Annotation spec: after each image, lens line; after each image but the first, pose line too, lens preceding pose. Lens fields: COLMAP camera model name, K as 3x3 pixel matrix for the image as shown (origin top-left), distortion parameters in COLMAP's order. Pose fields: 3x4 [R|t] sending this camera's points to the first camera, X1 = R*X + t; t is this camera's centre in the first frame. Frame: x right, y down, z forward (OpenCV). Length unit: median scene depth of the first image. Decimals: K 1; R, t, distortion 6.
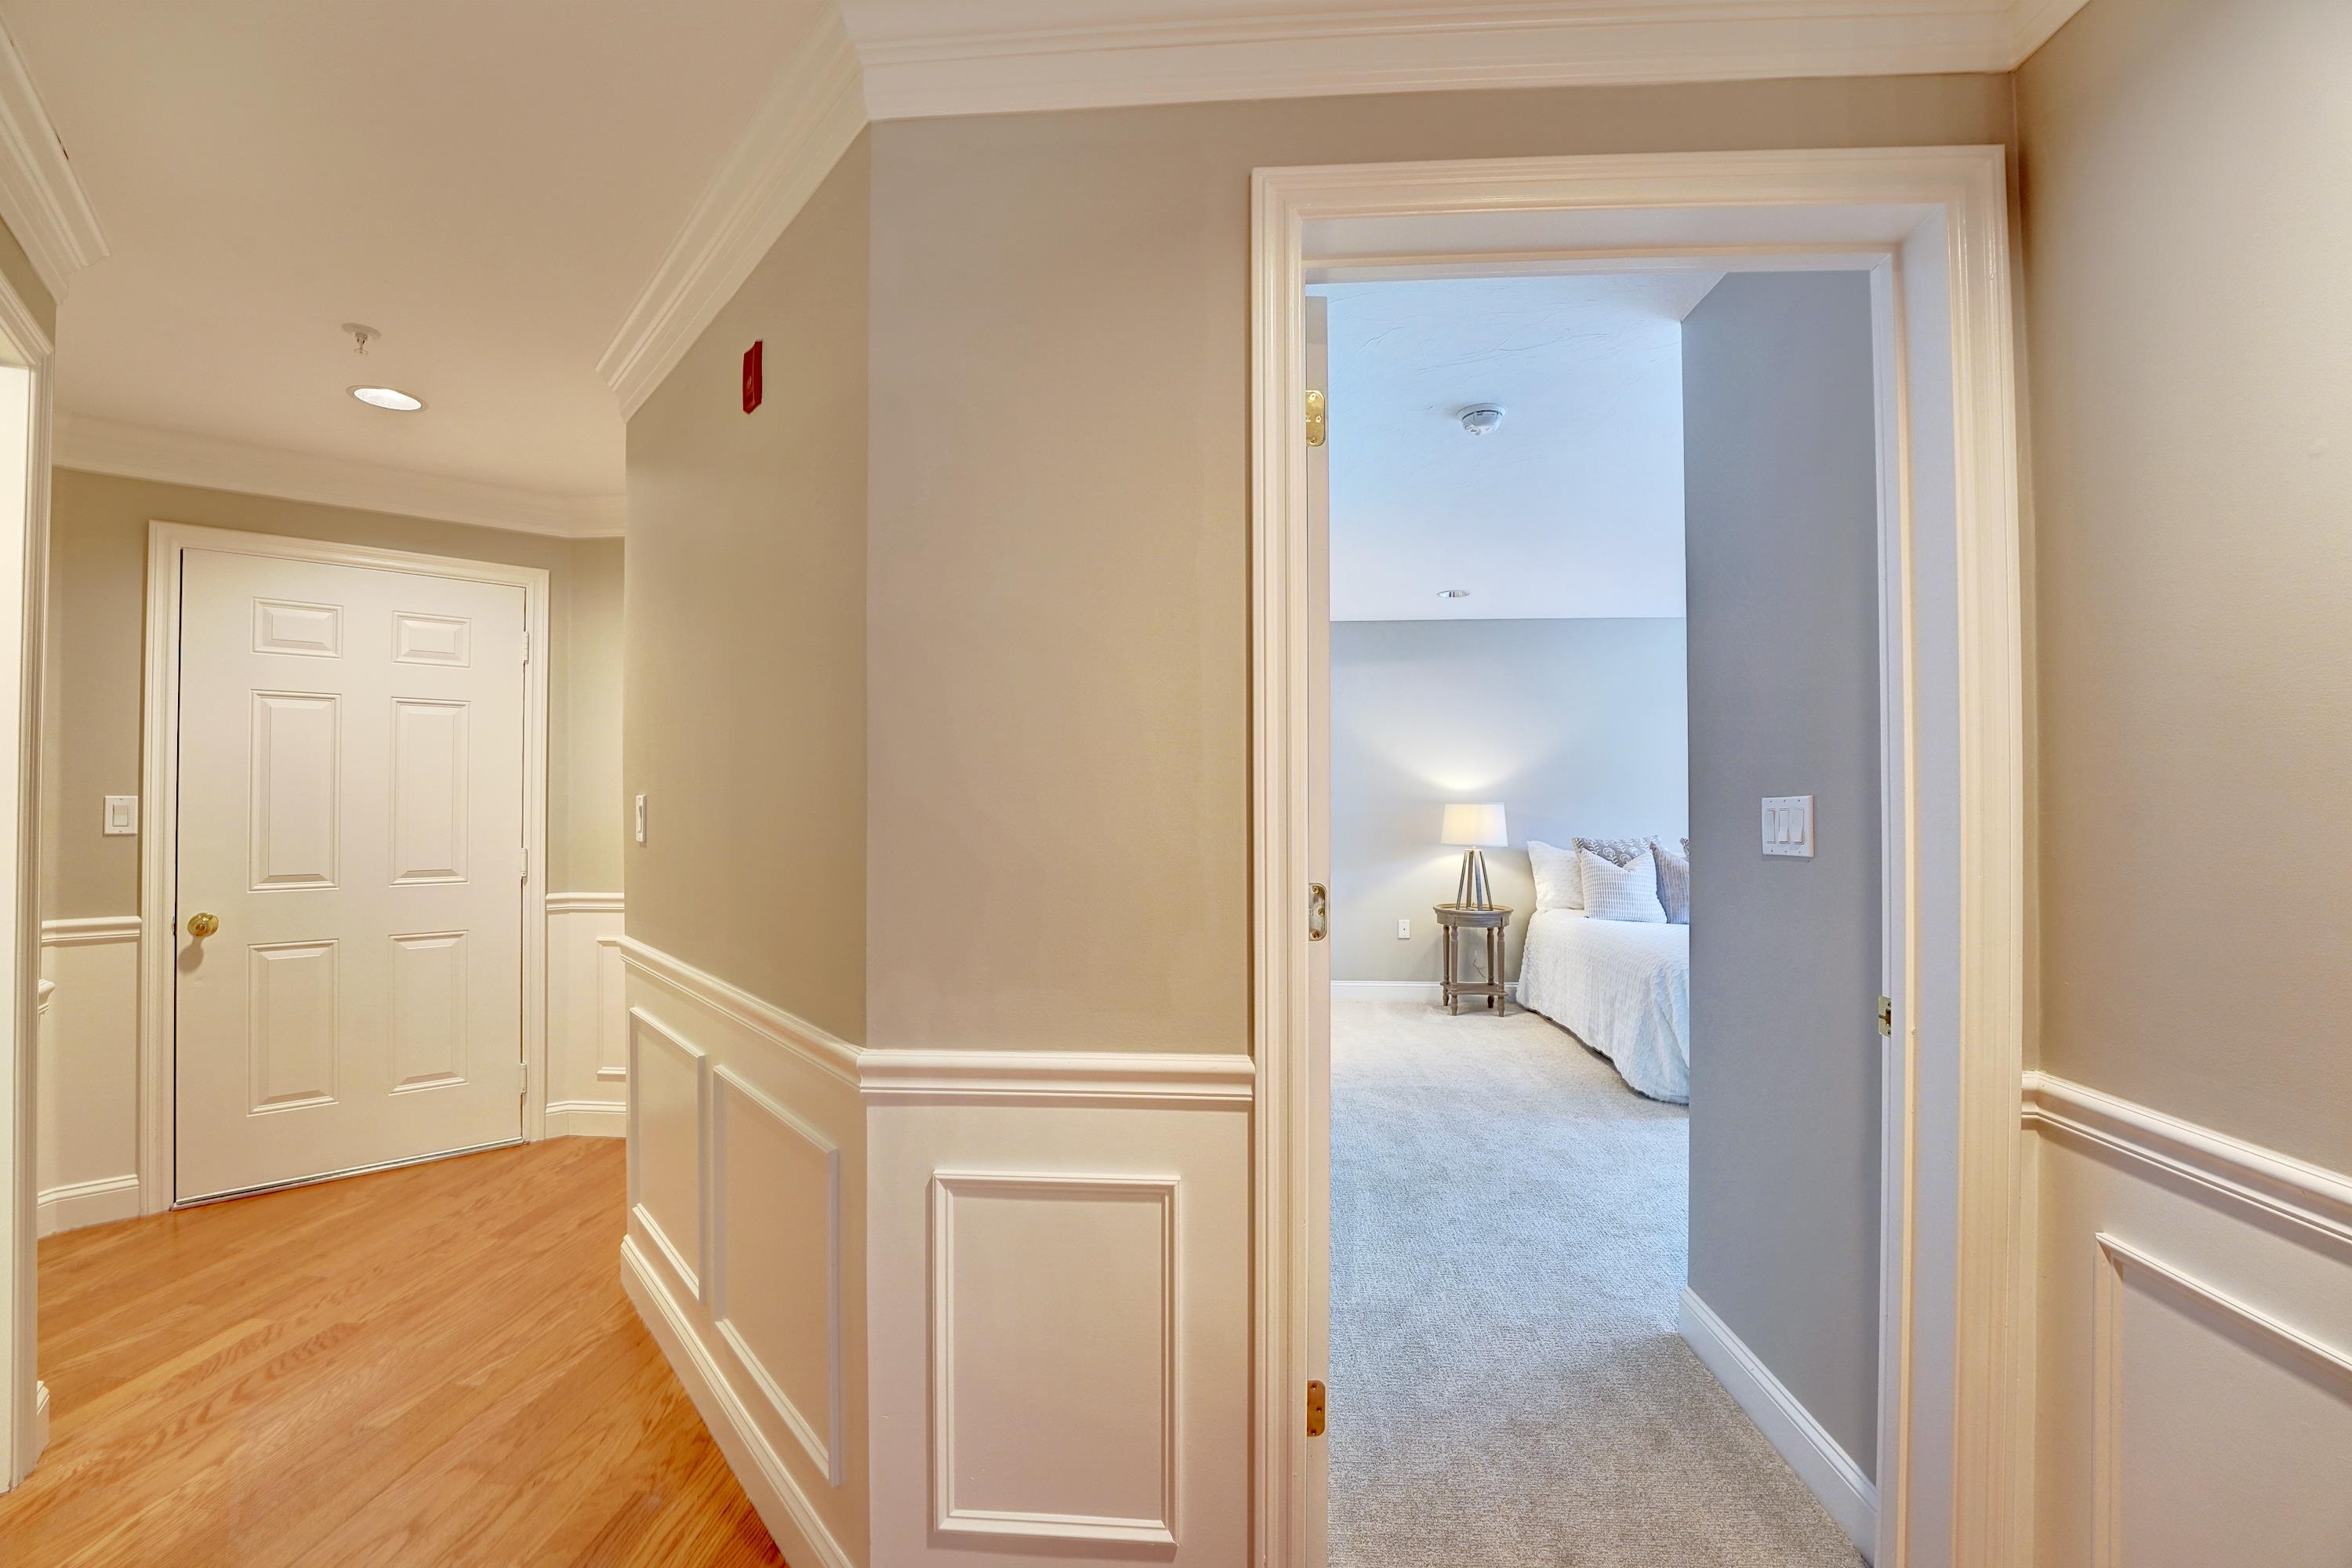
lens RADIAL K [[958.8, 0, 1172.1], [0, 958.8, 790.1], [0, 0, 1]] dist [-0.030272, 0.004719]
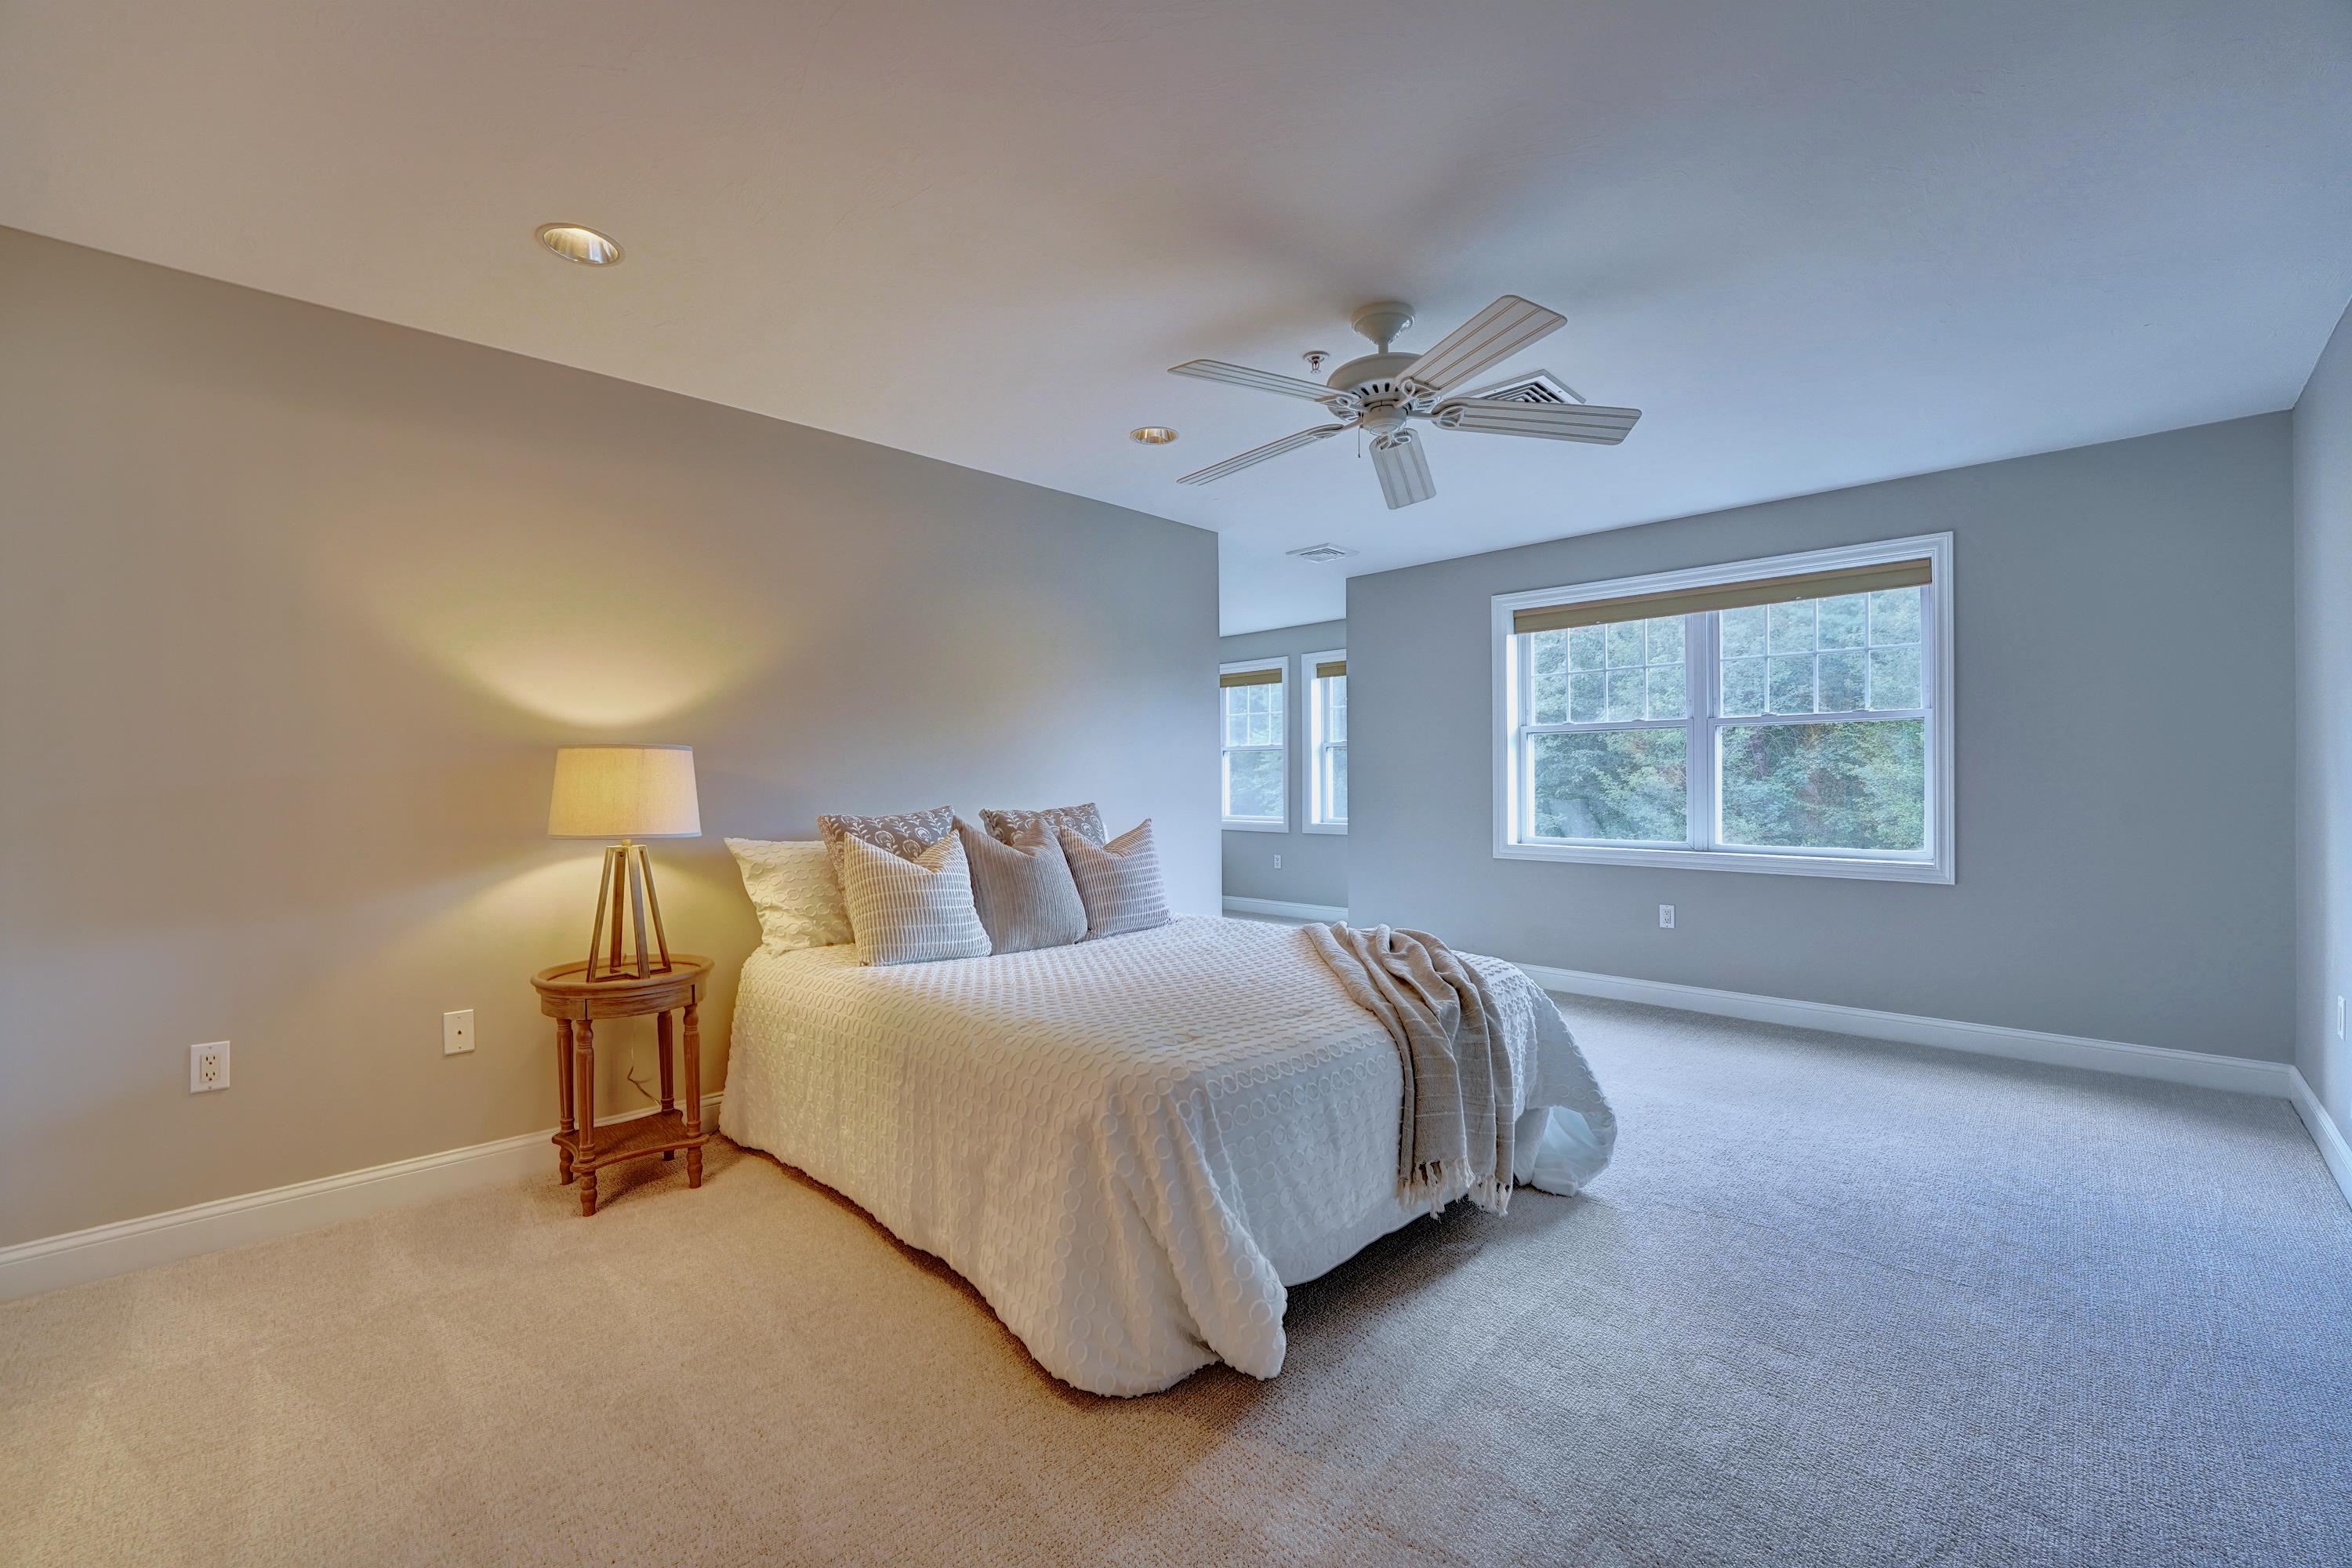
lens RADIAL K [[958.8, 0, 1172.1], [0, 958.8, 790.1], [0, 0, 1]] dist [-0.030272, 0.004719]
pose [[0.660733, -0.012794, 0.750512, 0.142600], [0.001626, 0.999877, 0.015614, 0.027500], [-0.750619, -0.009097, 0.660672, 0.490928]]
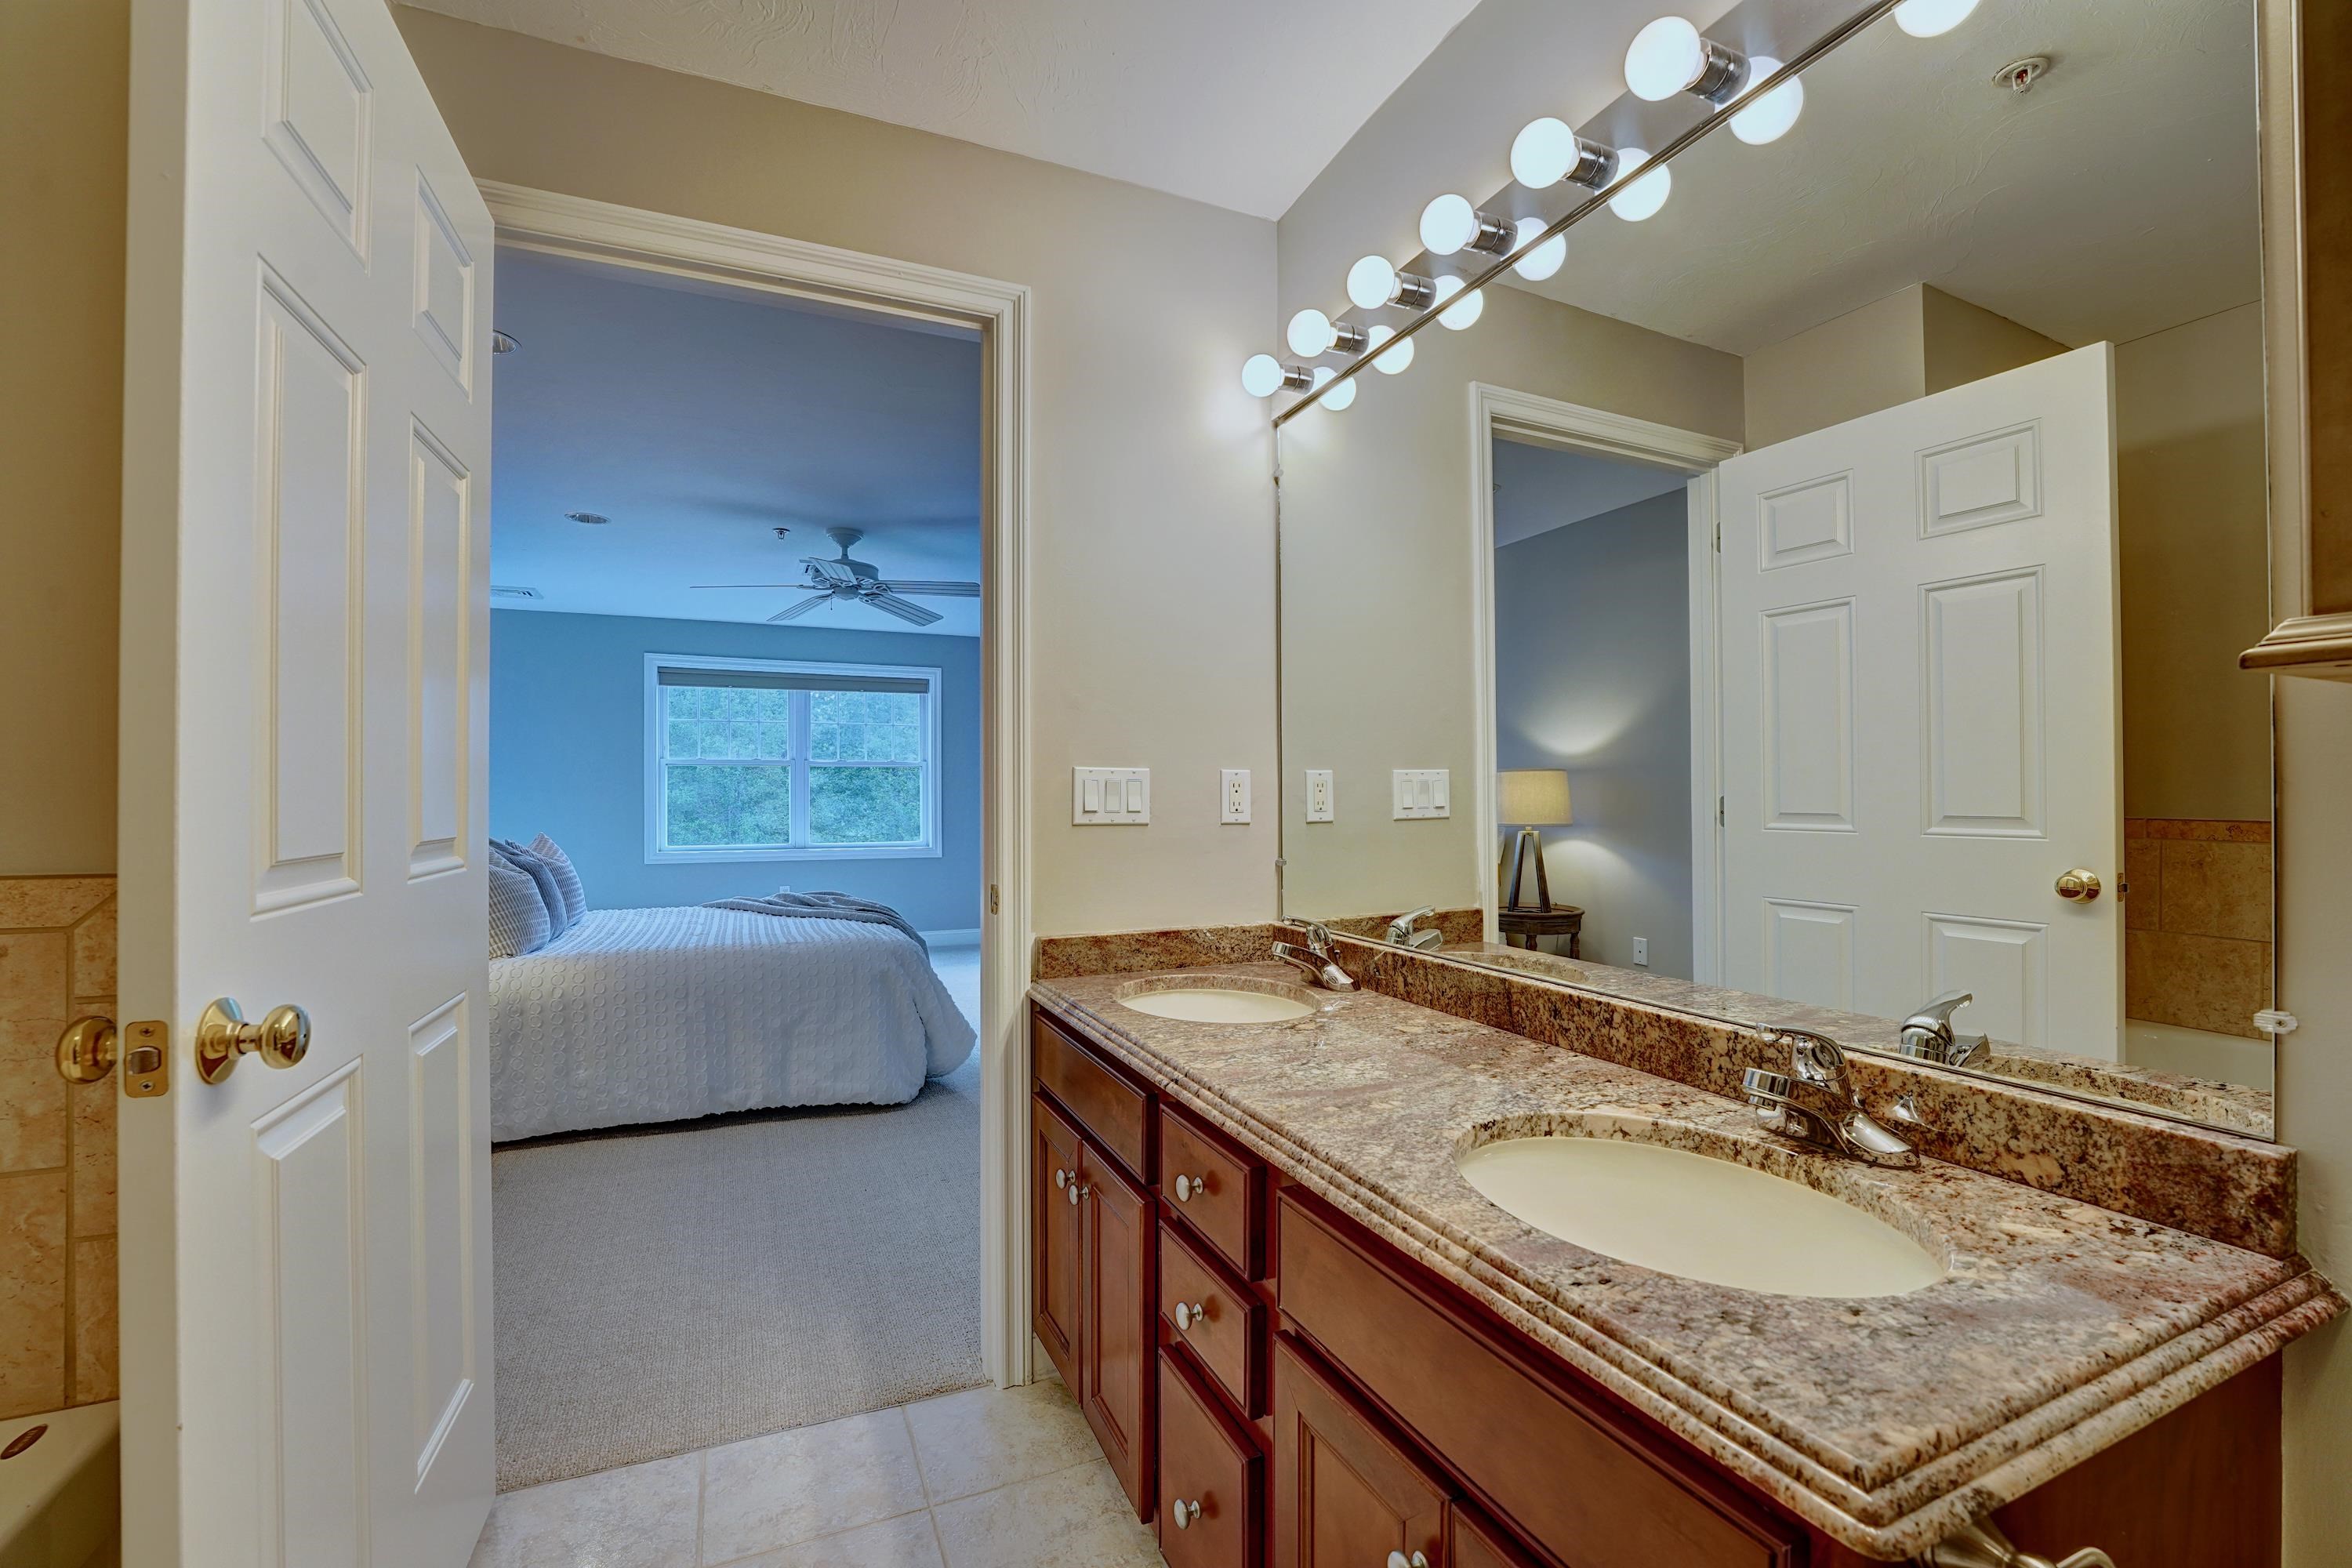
lens RADIAL K [[985.7, 0, 1164.9], [0, 985.7, 786.6], [0, 0, 1]] dist [-0.001744, -0.000104]
pose [[-0.452328, 0.010594, 0.891788, -0.296895], [-0.004097, 0.999894, -0.013956, 0.029303], [-0.891842, -0.009966, -0.452237, 0.848845]]
